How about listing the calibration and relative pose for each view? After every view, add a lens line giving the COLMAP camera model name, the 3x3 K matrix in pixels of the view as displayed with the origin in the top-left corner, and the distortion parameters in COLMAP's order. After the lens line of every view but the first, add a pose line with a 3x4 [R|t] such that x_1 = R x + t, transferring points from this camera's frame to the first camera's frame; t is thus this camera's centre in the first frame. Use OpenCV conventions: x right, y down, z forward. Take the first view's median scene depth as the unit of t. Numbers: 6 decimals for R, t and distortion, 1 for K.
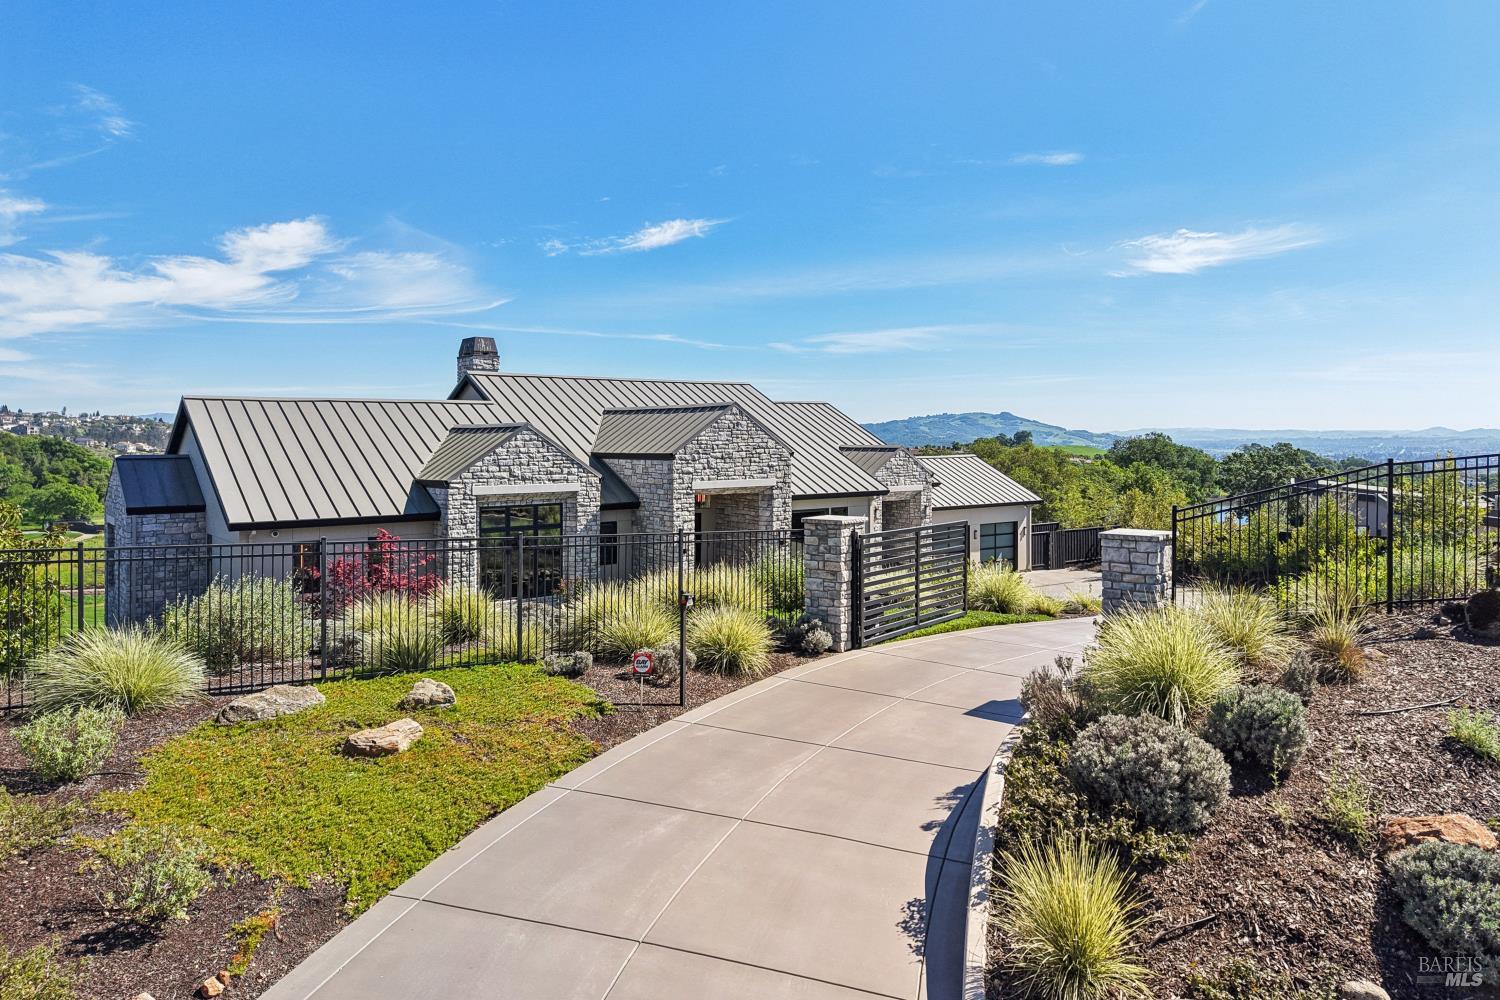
lens RADIAL K [[1025.3, 0, 760.5], [0, 1025.3, 455.6], [0, 0, 1]] dist [0.019886, -0.029299]
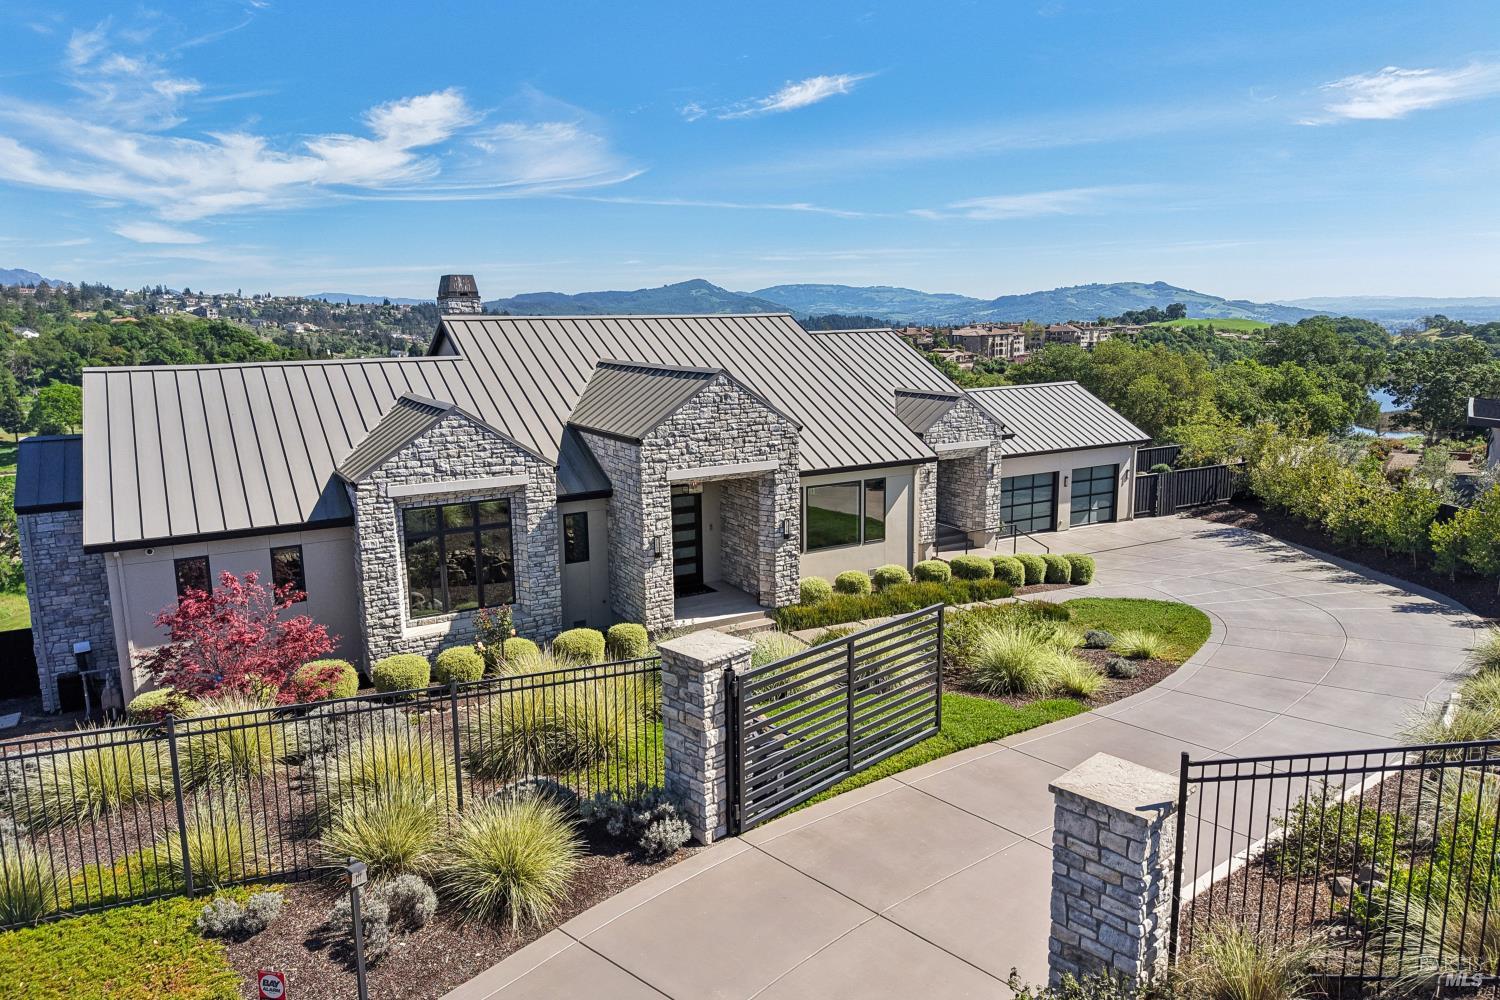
lens RADIAL K [[1010.4, 0, 761.3], [0, 1010.4, 534.8], [0, 0, 1]] dist [0.006357, -0.004889]
pose [[0.991295, 0.020275, -0.130089, 0.064491], [0.005936, 0.980185, 0.197997, -0.047347], [0.131526, -0.197046, 0.971532, 0.124070]]
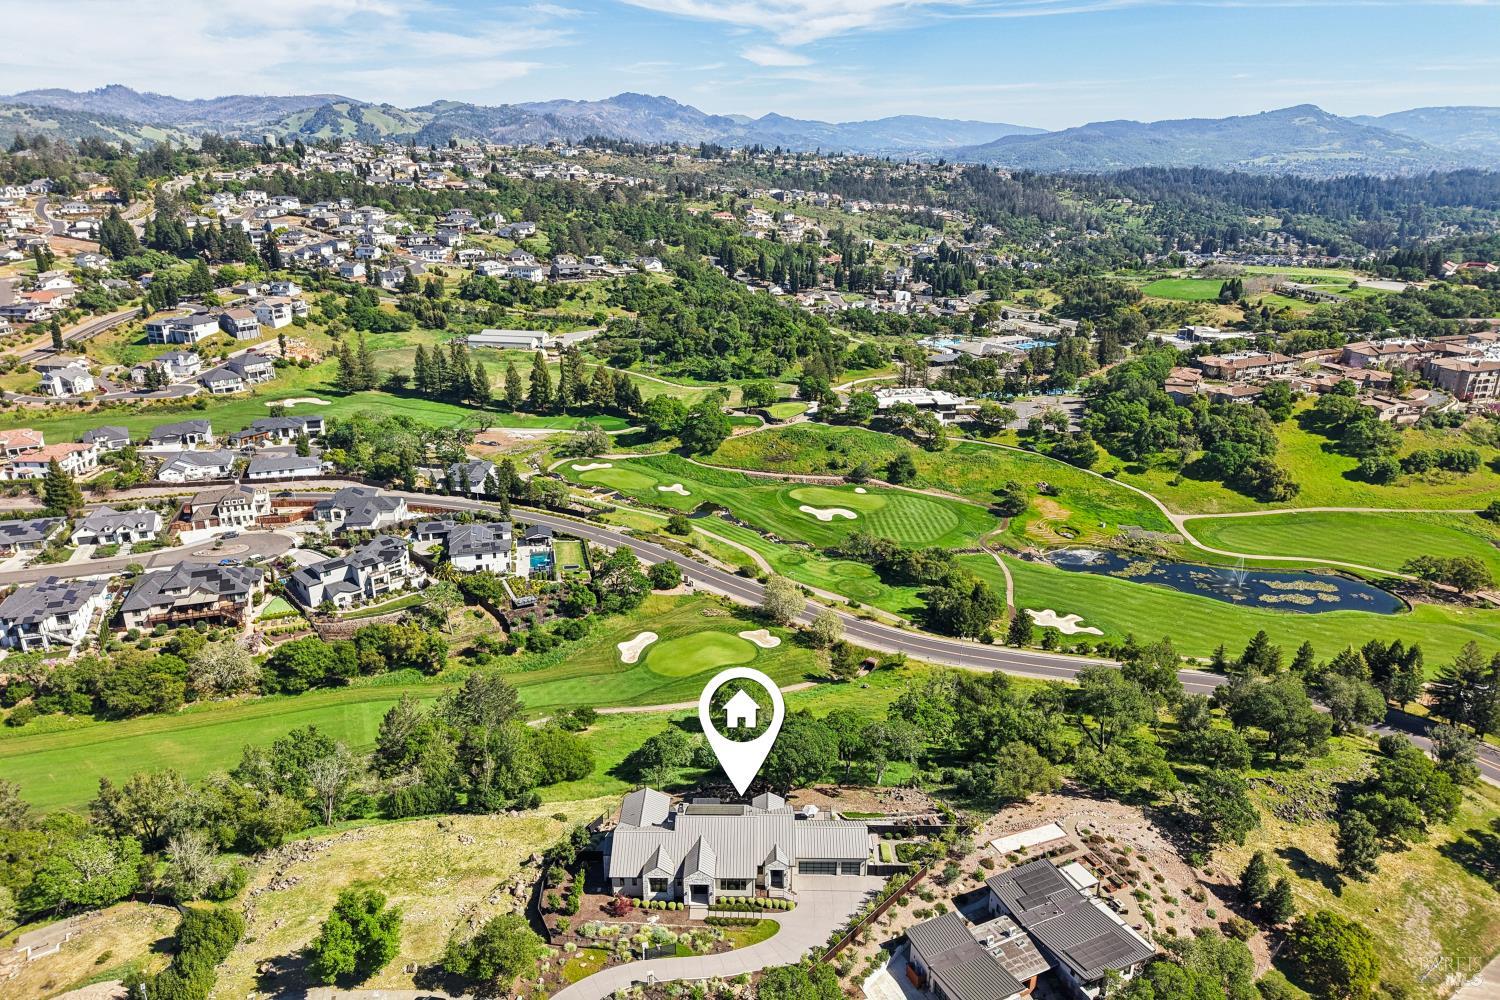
lens RADIAL K [[1006.6, 0, 749.1], [0, 1006.6, 519.5], [0, 0, 1]] dist [0.063629, -0.083759]
pose [[0.782037, 0.227796, -0.580110, 1.474282], [-0.013426, 0.936750, 0.349741, -1.889150], [0.623087, -0.265722, 0.735632, -1.105704]]
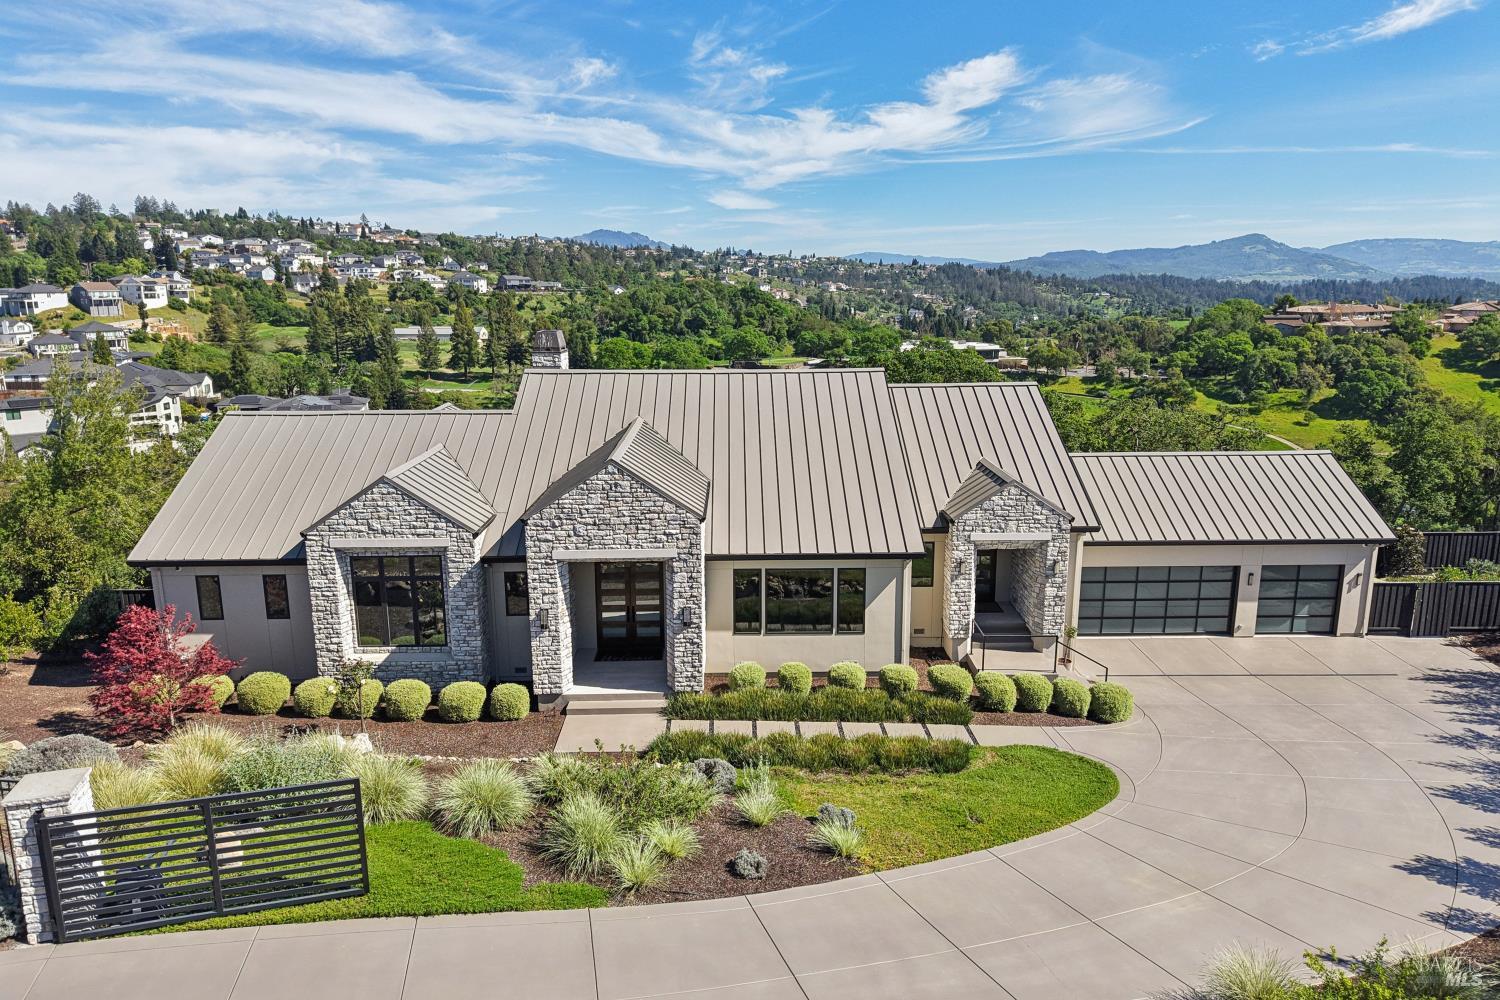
lens RADIAL K [[1014.3, 0, 757.1], [0, 1014.3, 500.2], [0, 0, 1]] dist [0.030620, -0.032352]
pose [[0.804150, 0.129947, -0.580049, 0.320834], [-0.011142, 0.978936, 0.203862, -0.109738], [0.594323, -0.157473, 0.788659, 0.244090]]
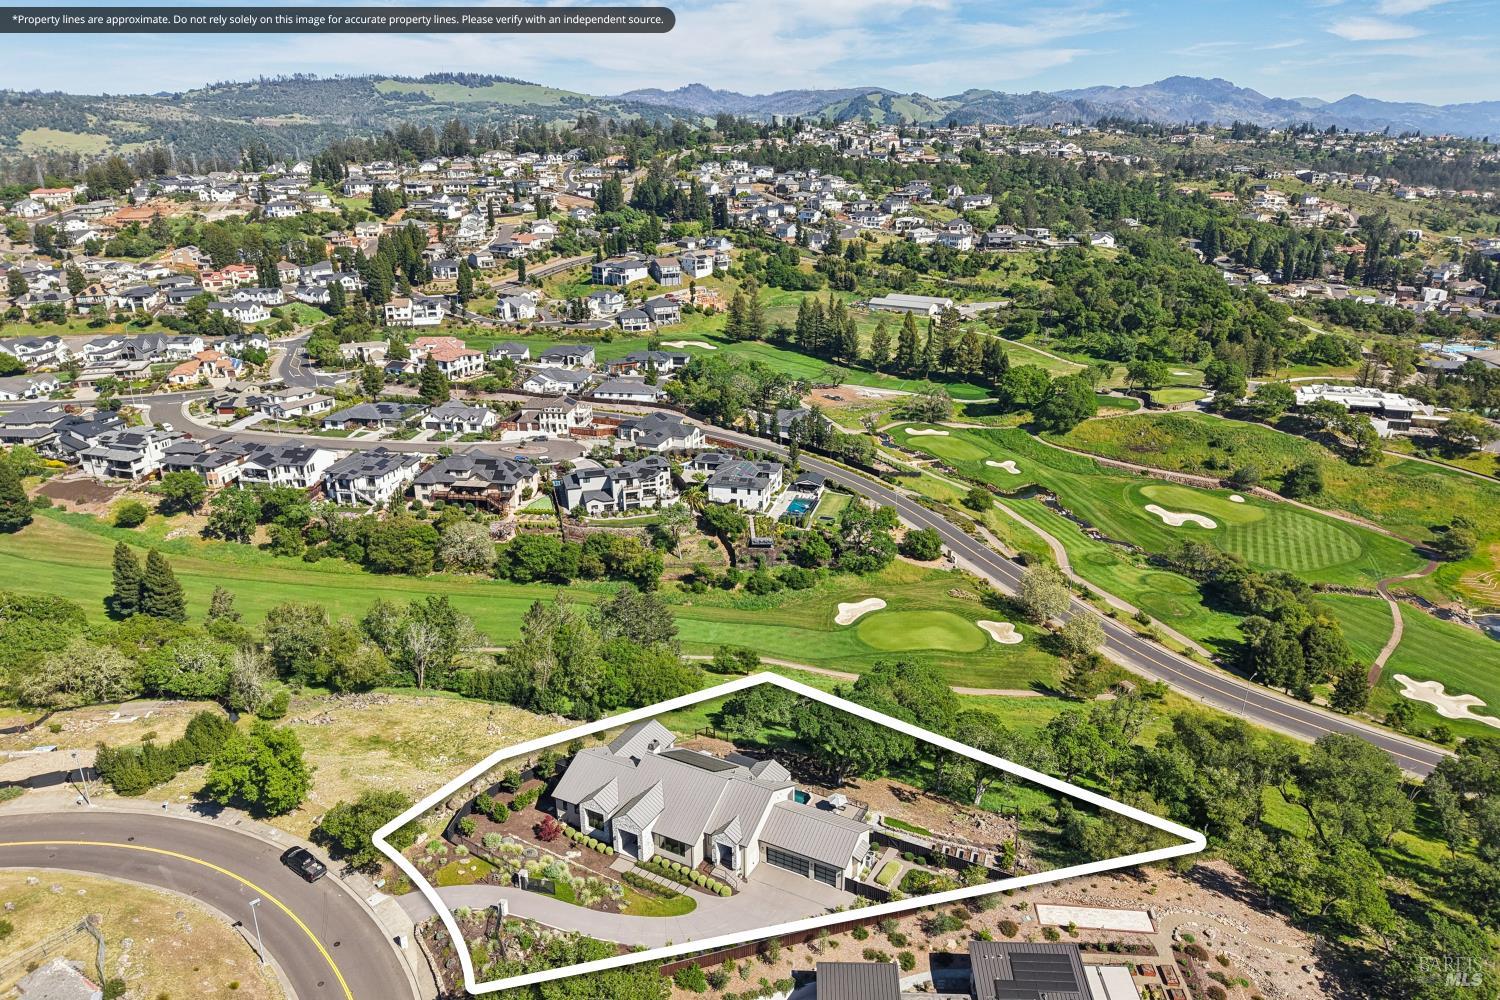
lens RADIAL K [[1031.2, 0, 751.1], [0, 1031.2, 511.5], [0, 0, 1]] dist [0.041756, -0.041608]
pose [[0.406866, 0.320139, -0.855553, 1.915829], [-0.007980, 0.937788, 0.347116, -1.510408], [0.913453, -0.134402, 0.384109, 0.024898]]
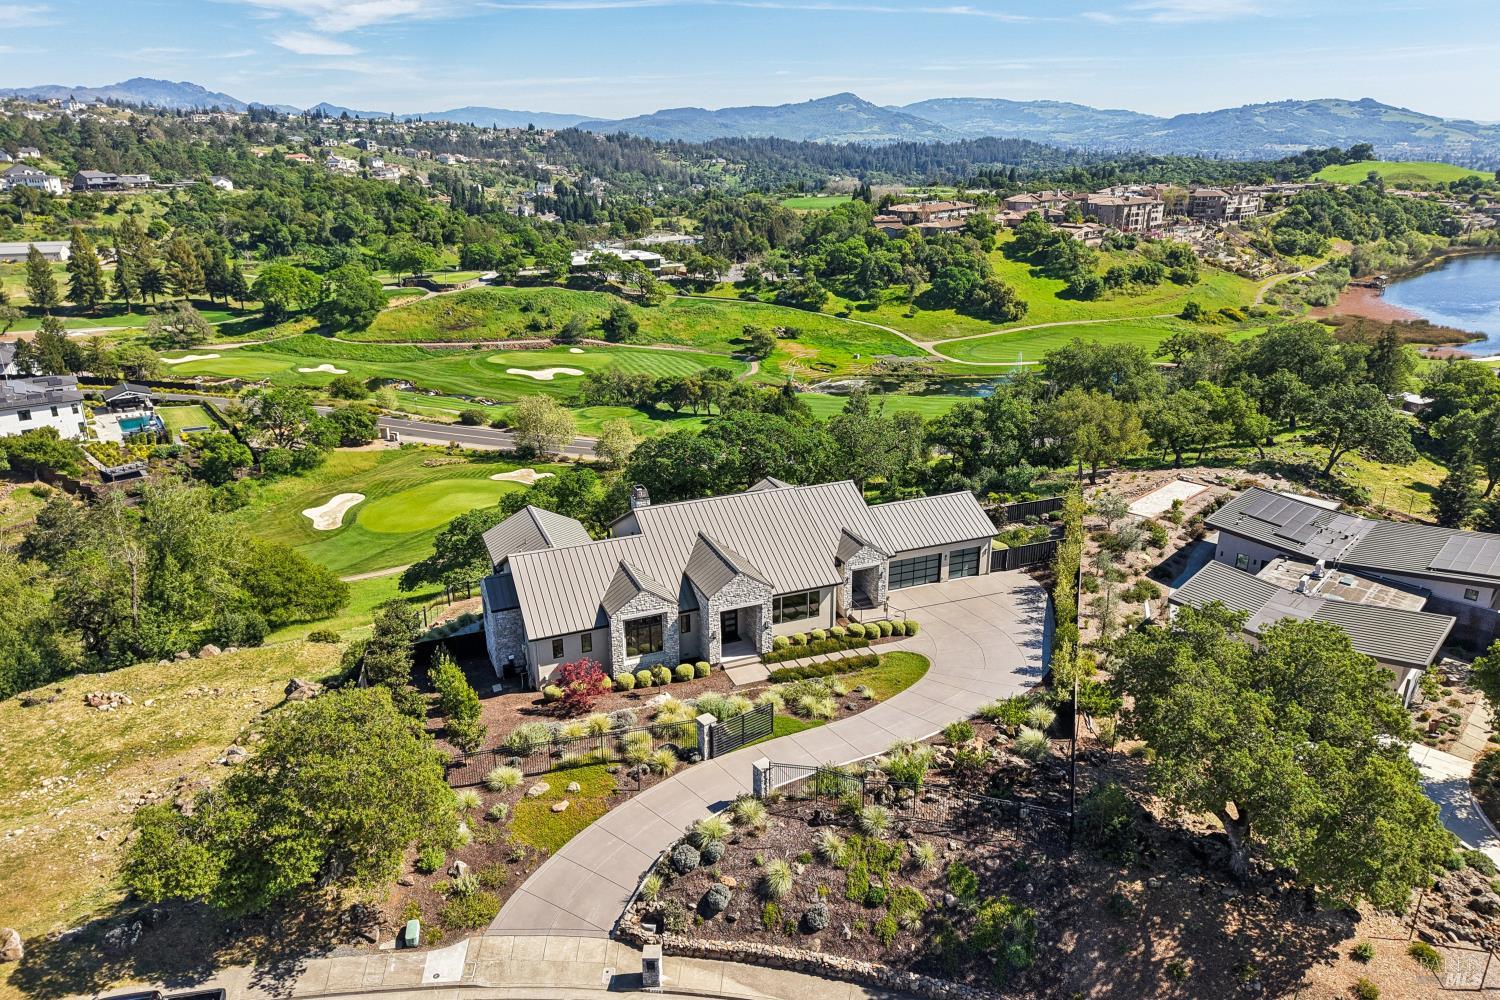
lens RADIAL K [[1019.7, 0, 758.4], [0, 1019.7, 506.1], [0, 0, 1]] dist [0.039262, -0.042941]
pose [[0.962981, 0.090674, -0.253861, 0.311961], [-0.001647, 0.943693, 0.330819, -0.513081], [0.269564, -0.318155, 0.908908, -0.506500]]
